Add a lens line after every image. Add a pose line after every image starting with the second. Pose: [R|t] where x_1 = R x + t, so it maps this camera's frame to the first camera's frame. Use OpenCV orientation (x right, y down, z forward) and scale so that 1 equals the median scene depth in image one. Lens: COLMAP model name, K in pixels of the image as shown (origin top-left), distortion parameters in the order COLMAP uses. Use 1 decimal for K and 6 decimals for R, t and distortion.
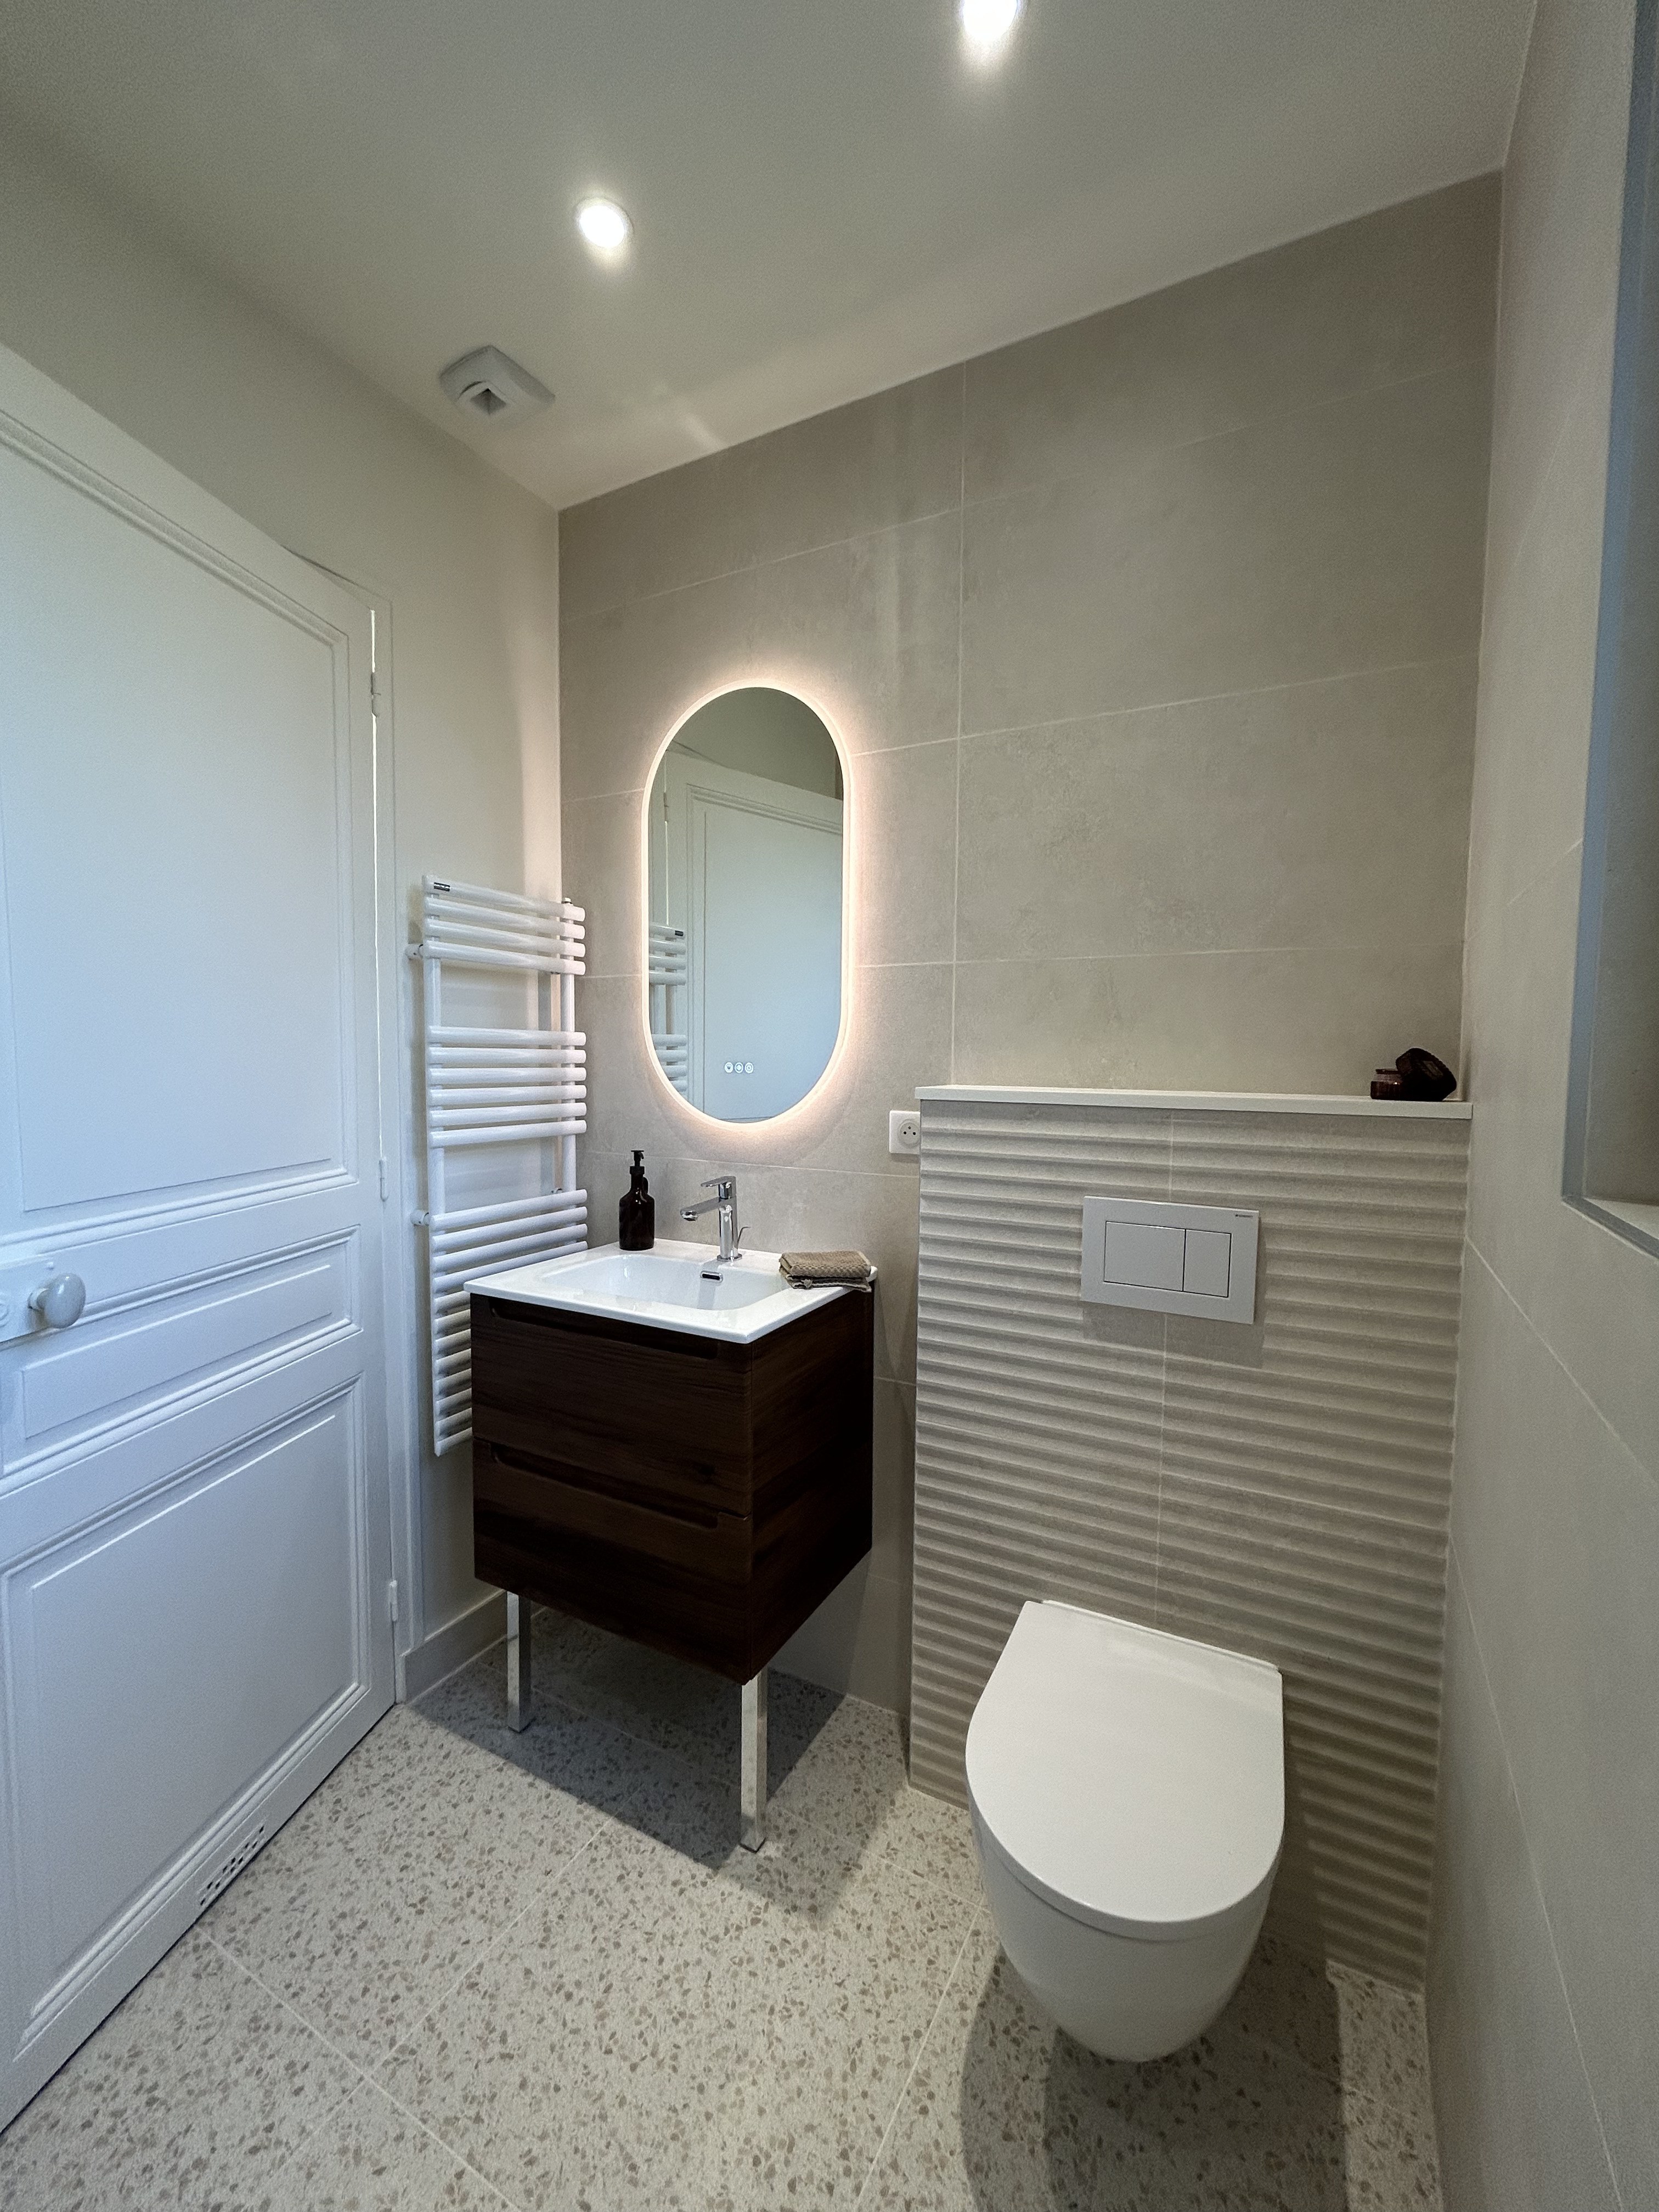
lens RADIAL K [[893.1, 0, 833.1], [0, 893.1, 1109.8], [0, 0, 1]] dist [-0.001274, -0.000209]
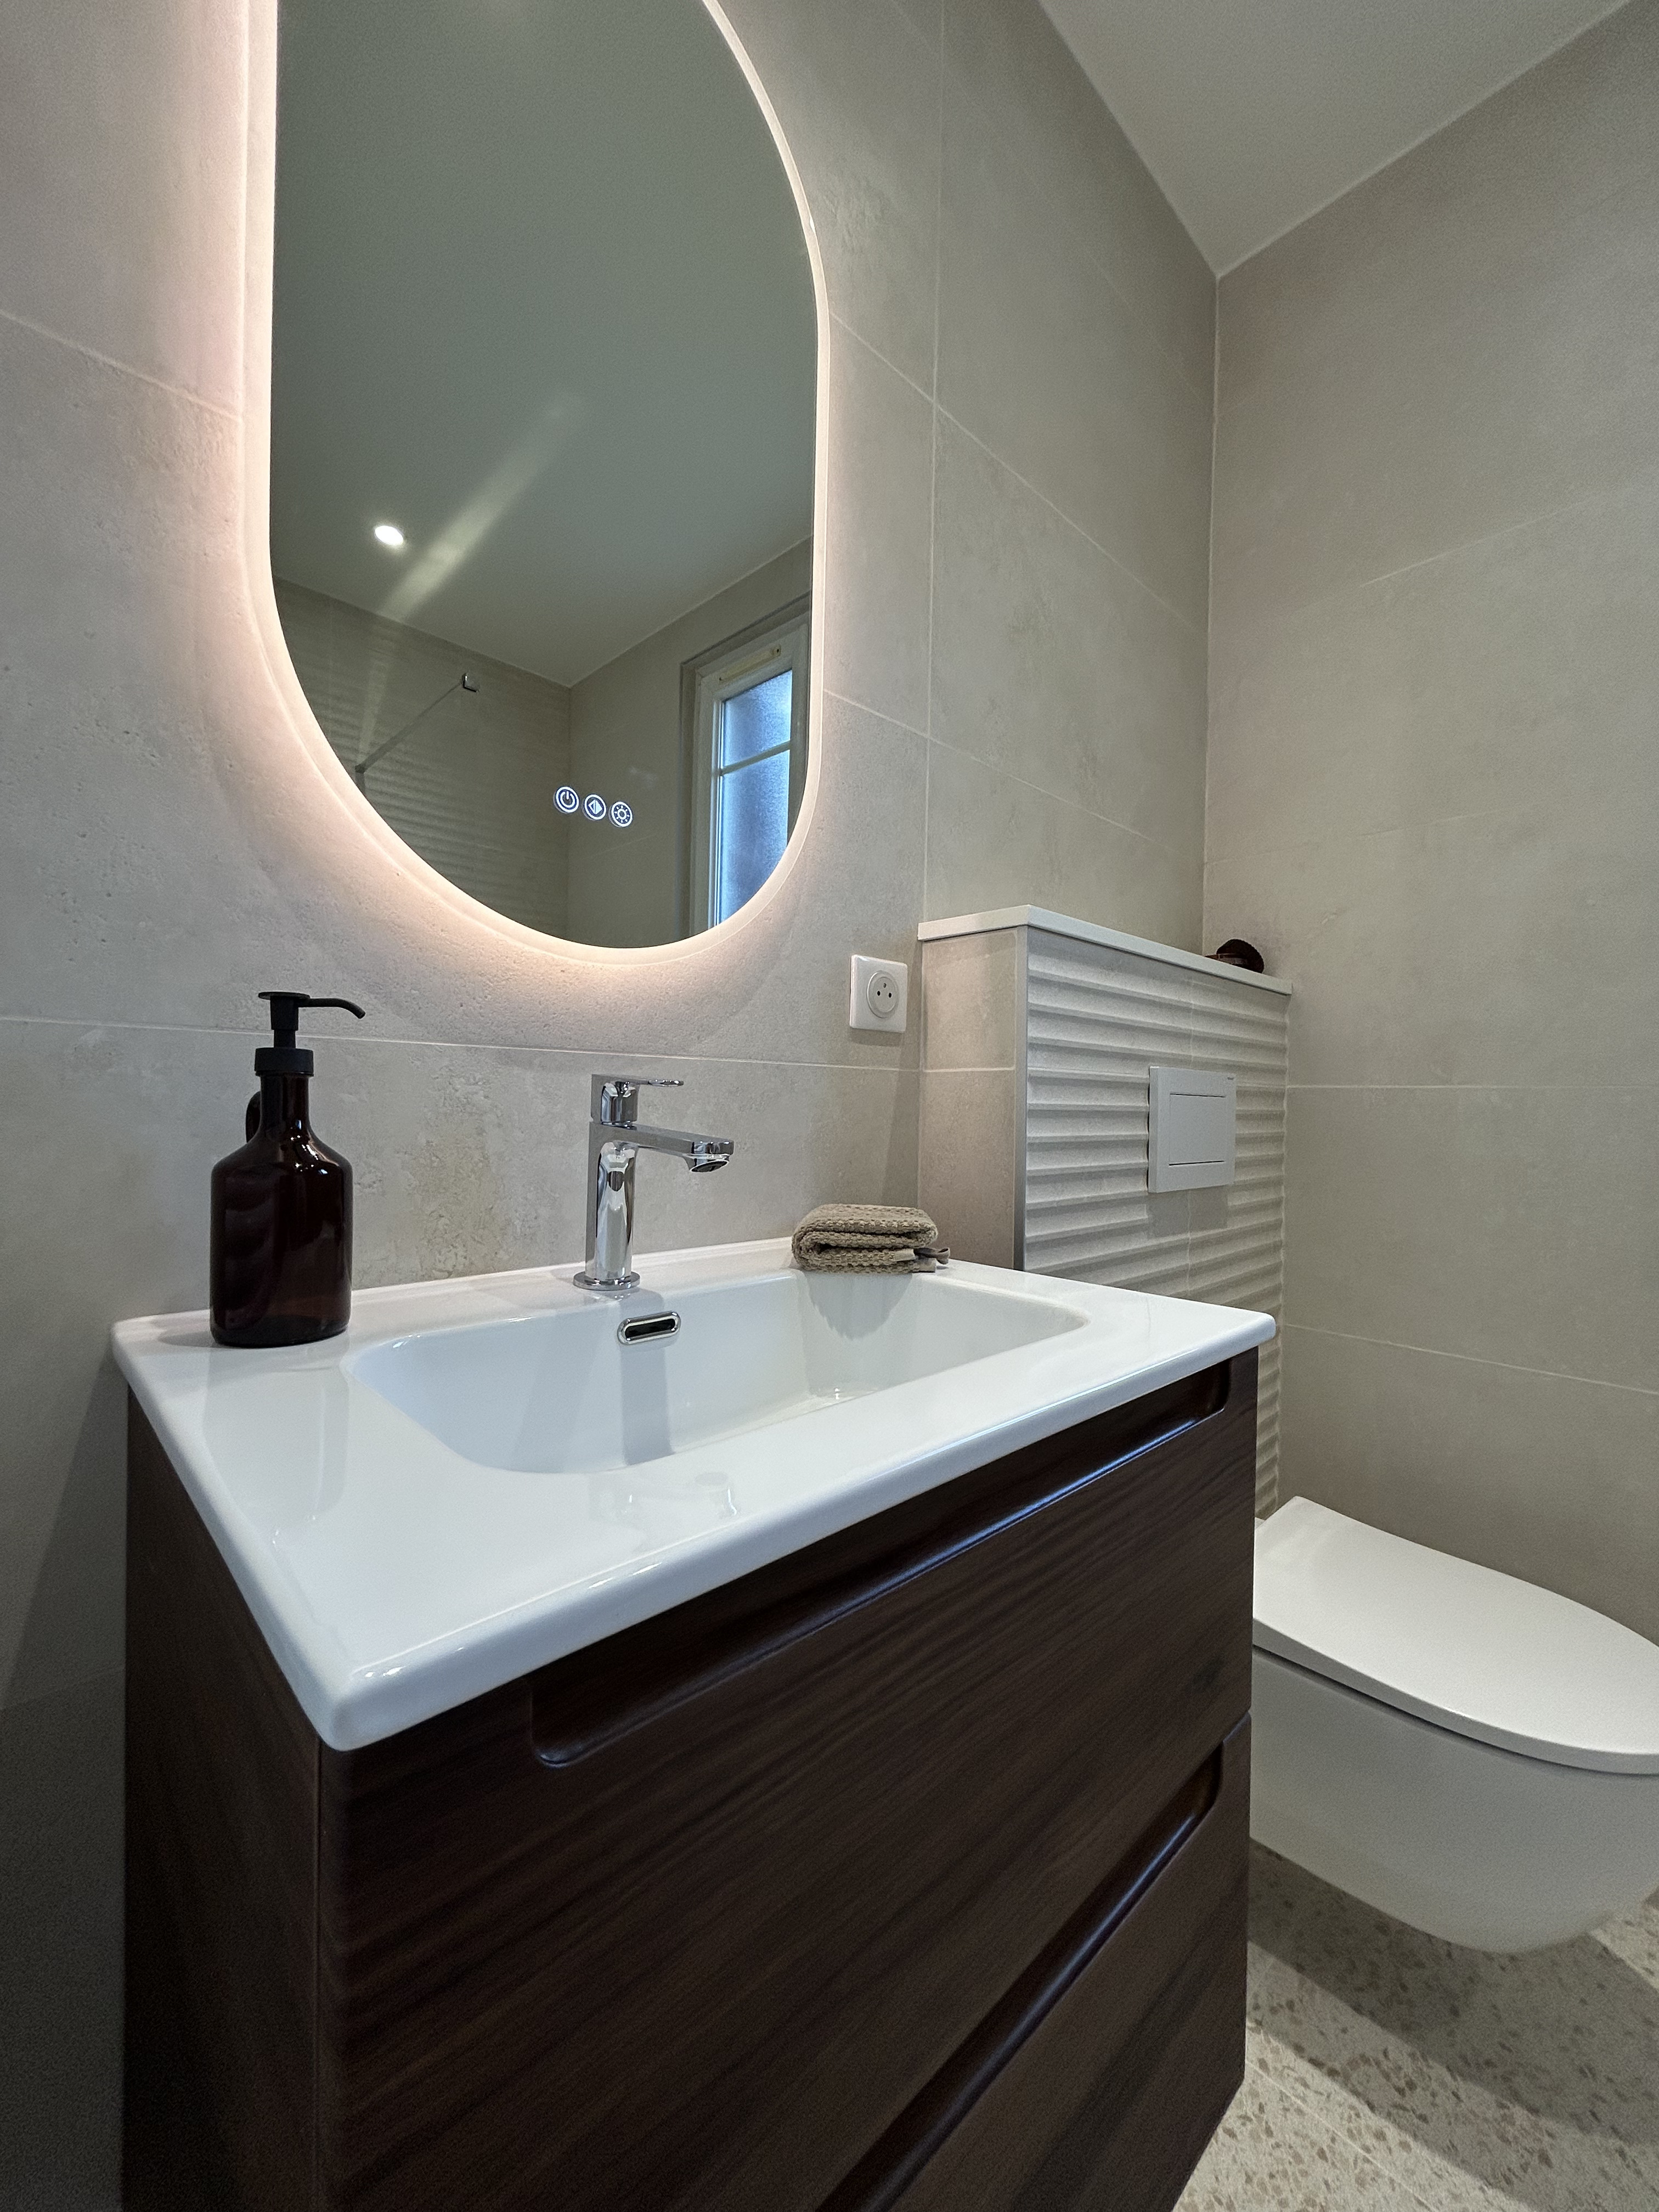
lens RADIAL K [[890.8, 0, 835.7], [0, 890.8, 1109.6], [0, 0, 1]] dist [-0.000367, 0.000043]
pose [[0.315006, -0.012484, 0.949008, -0.539368], [0.043790, 0.999040, -0.001393, 0.112595], [-0.948079, 0.041995, 0.315250, 0.917708]]
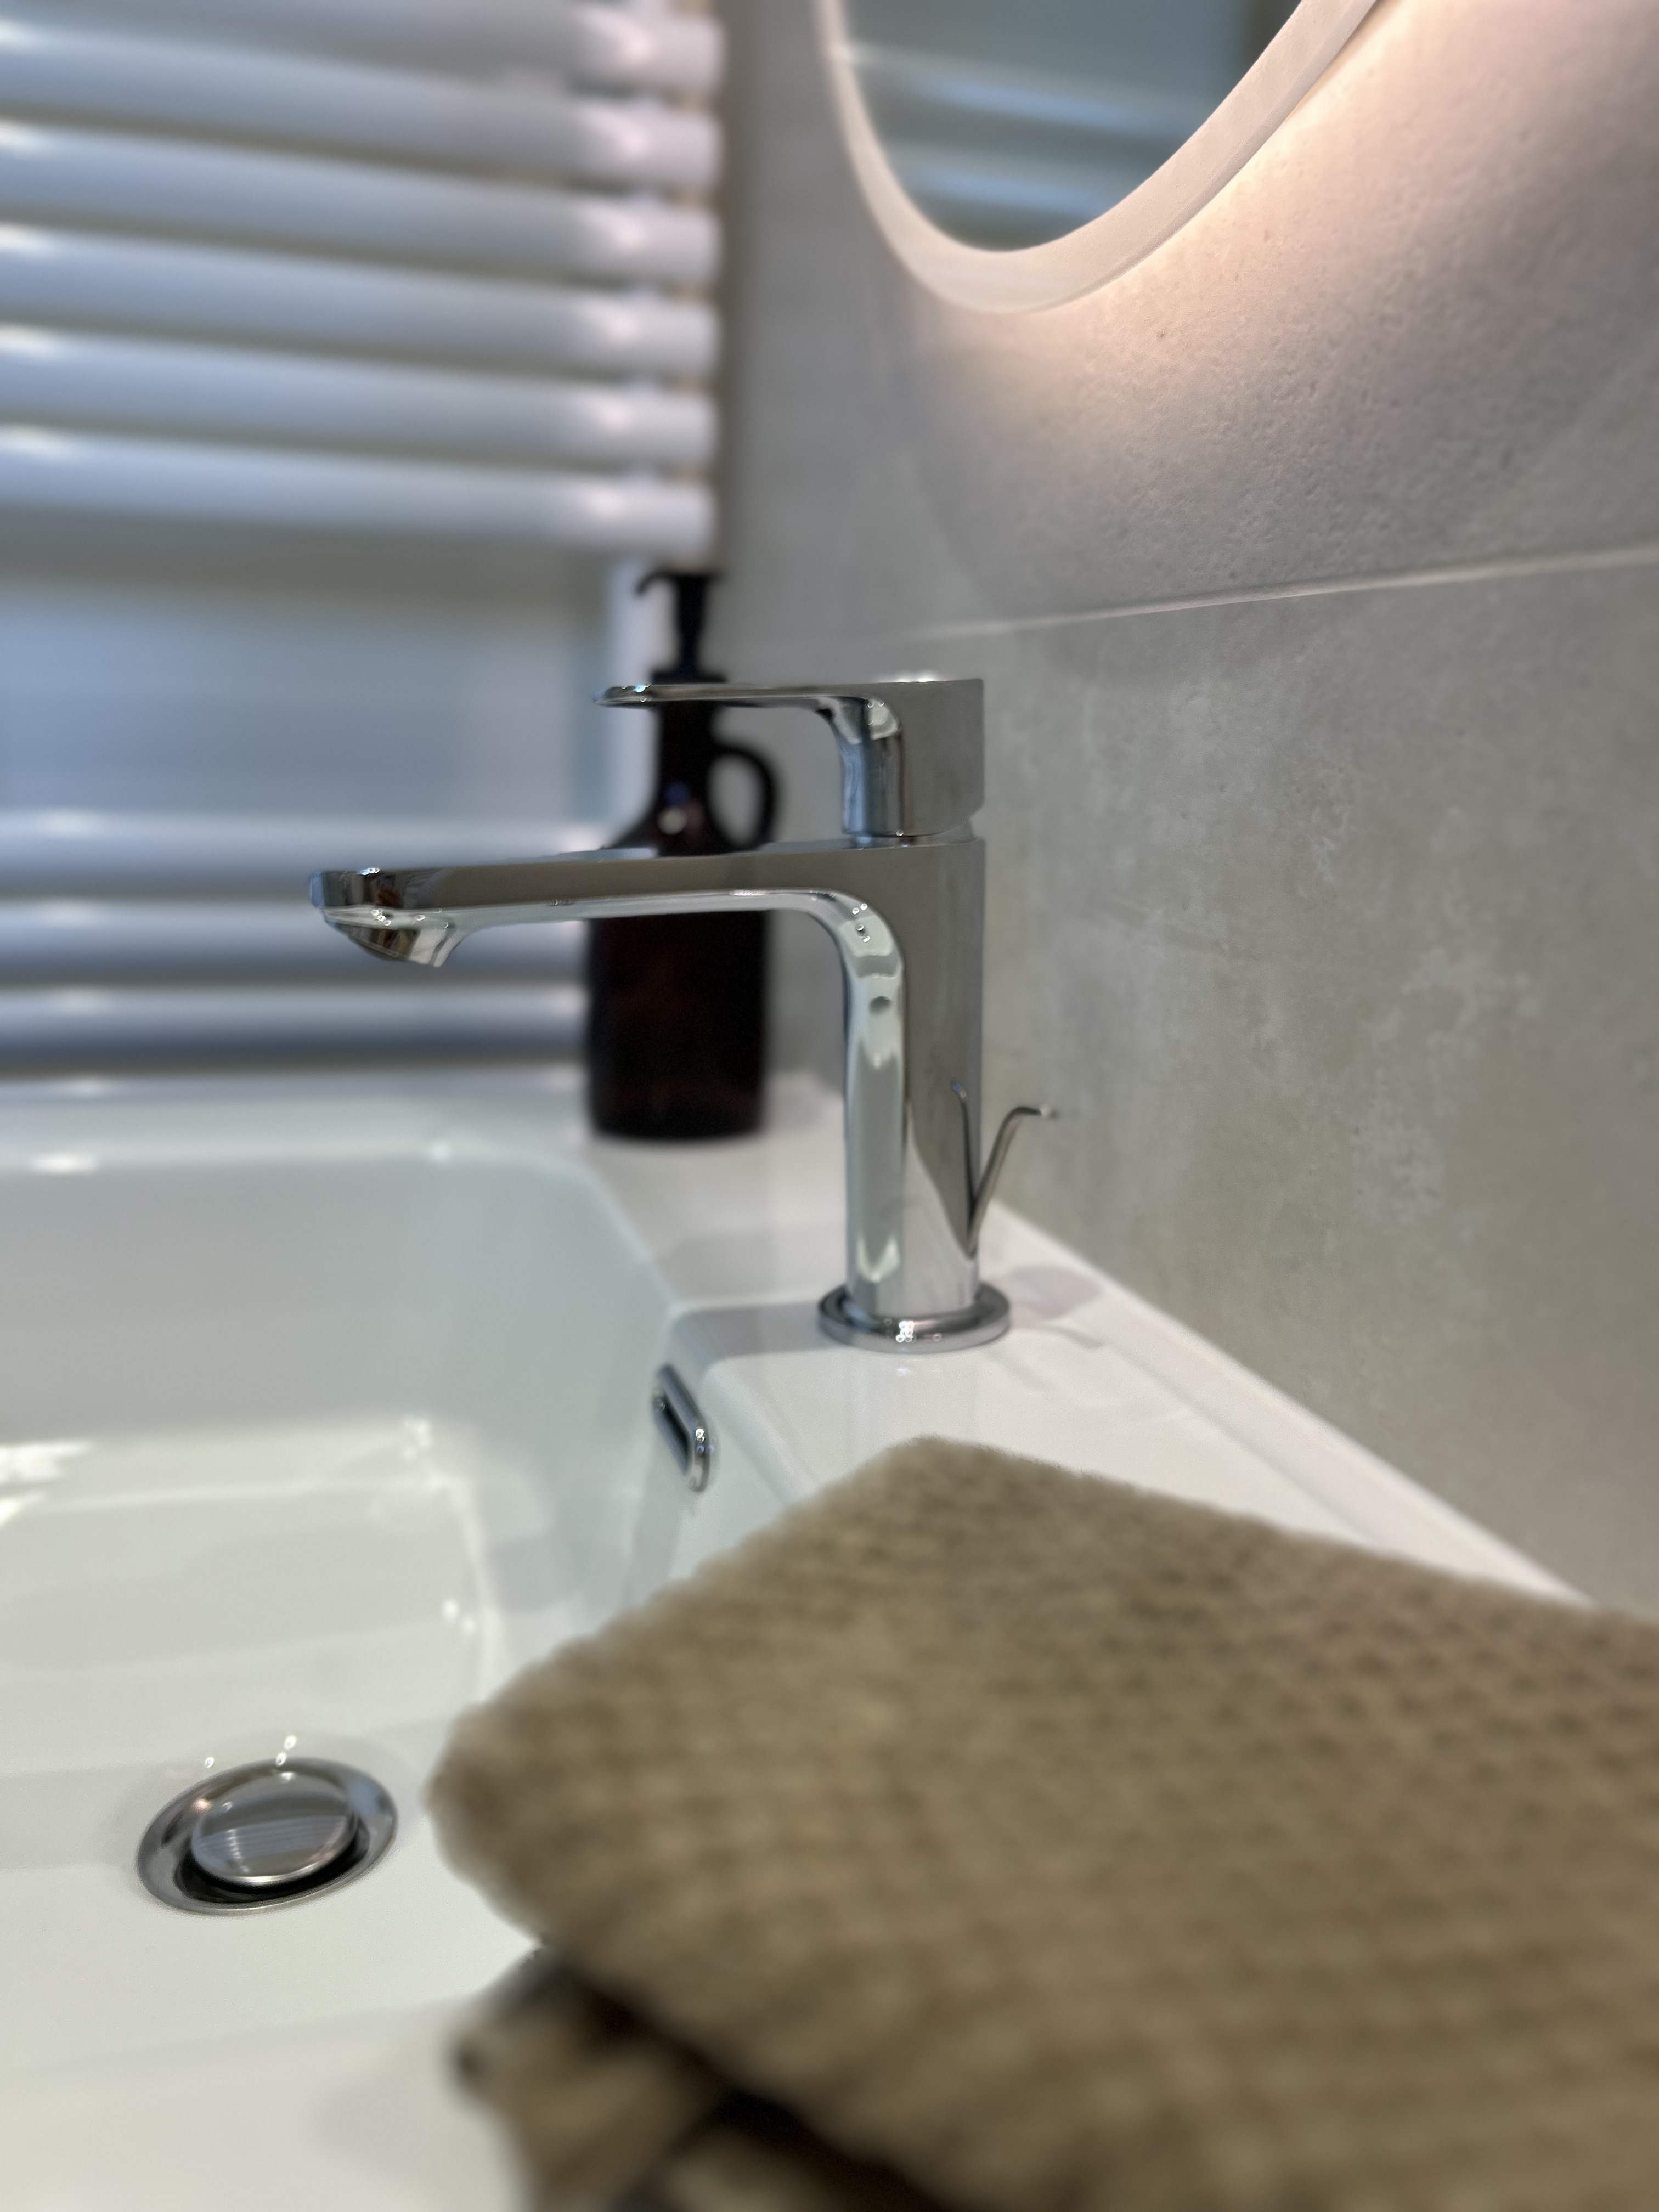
lens RADIAL K [[1718.9, 0, 841.0], [0, 1718.9, 1099.9], [0, 0, 1]] dist [0.060108, -0.070162]
pose [[0.719680, 0.166444, -0.674060, 0.049063], [-0.080507, 0.984297, 0.157095, 0.113051], [0.689623, -0.058791, 0.721778, 0.959880]]
